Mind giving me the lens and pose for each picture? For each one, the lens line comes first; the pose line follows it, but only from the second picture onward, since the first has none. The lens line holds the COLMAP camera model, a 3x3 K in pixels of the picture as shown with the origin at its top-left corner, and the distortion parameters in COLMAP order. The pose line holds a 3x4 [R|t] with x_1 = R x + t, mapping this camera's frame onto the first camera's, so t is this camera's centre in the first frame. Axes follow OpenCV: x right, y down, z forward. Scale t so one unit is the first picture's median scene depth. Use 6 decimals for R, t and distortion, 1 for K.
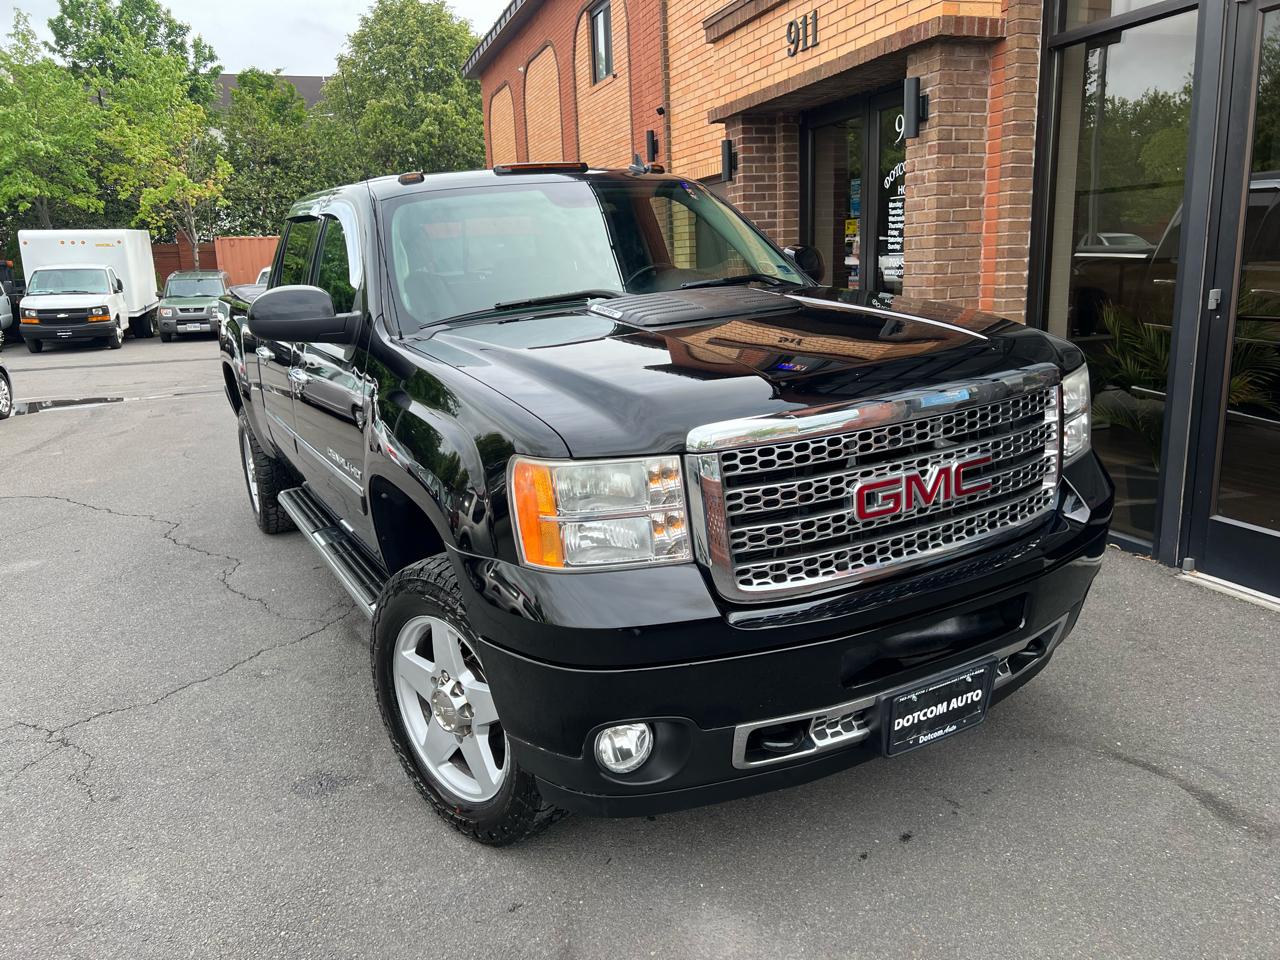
lens RADIAL K [[949.6, 0, 629.0], [0, 949.6, 486.1], [0, 0, 1]] dist [0.053223, -0.060249]
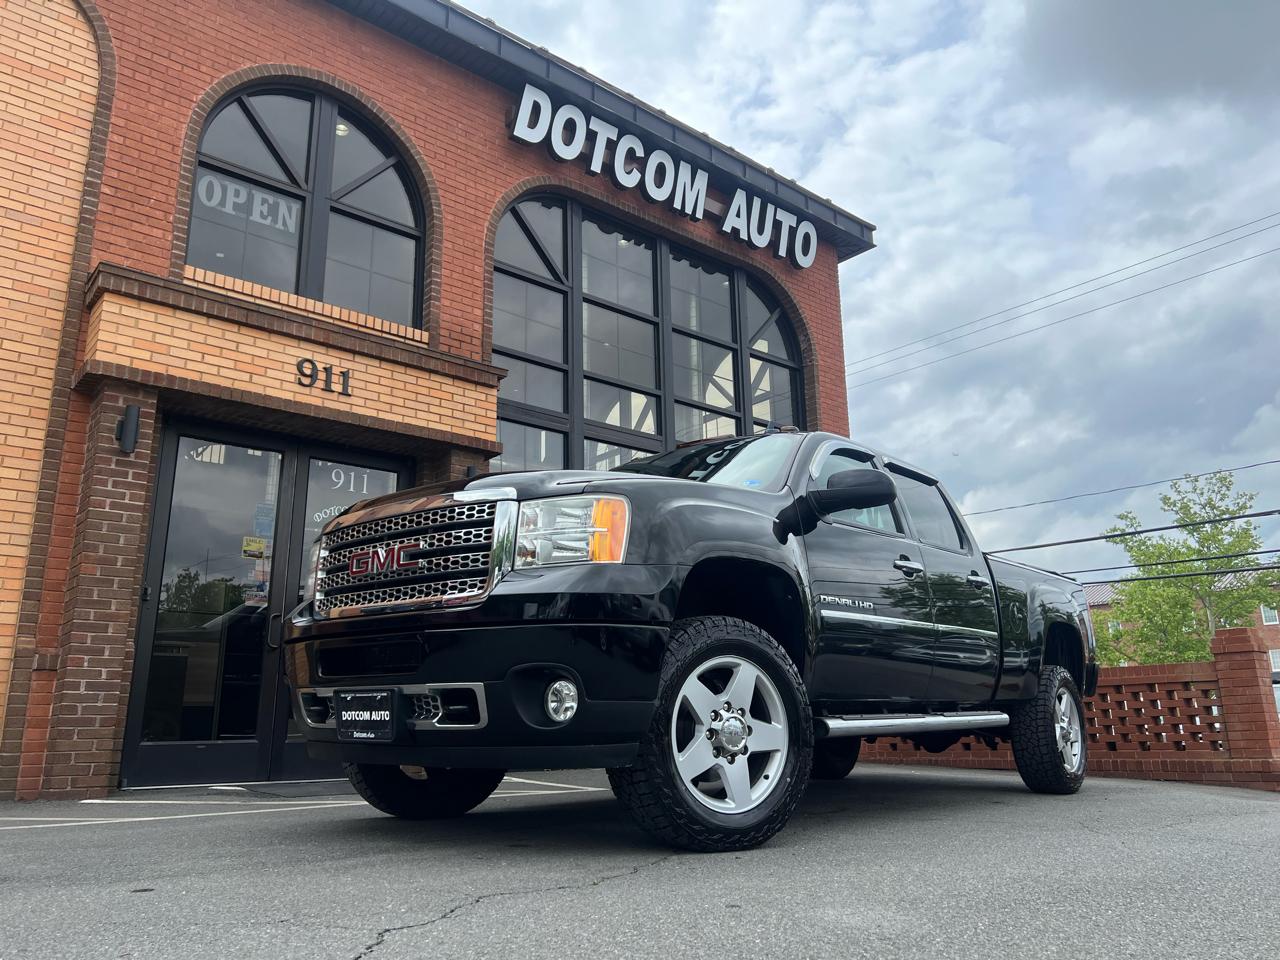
lens RADIAL K [[946.6, 0, 644.6], [0, 946.6, 472.3], [0, 0, 1]] dist [0.048467, -0.049354]
pose [[-0.370536, 0.289298, 0.882615, -0.841885], [0.244200, 0.947168, -0.207938, -0.031796], [-0.896142, 0.138486, -0.421606, 1.044404]]
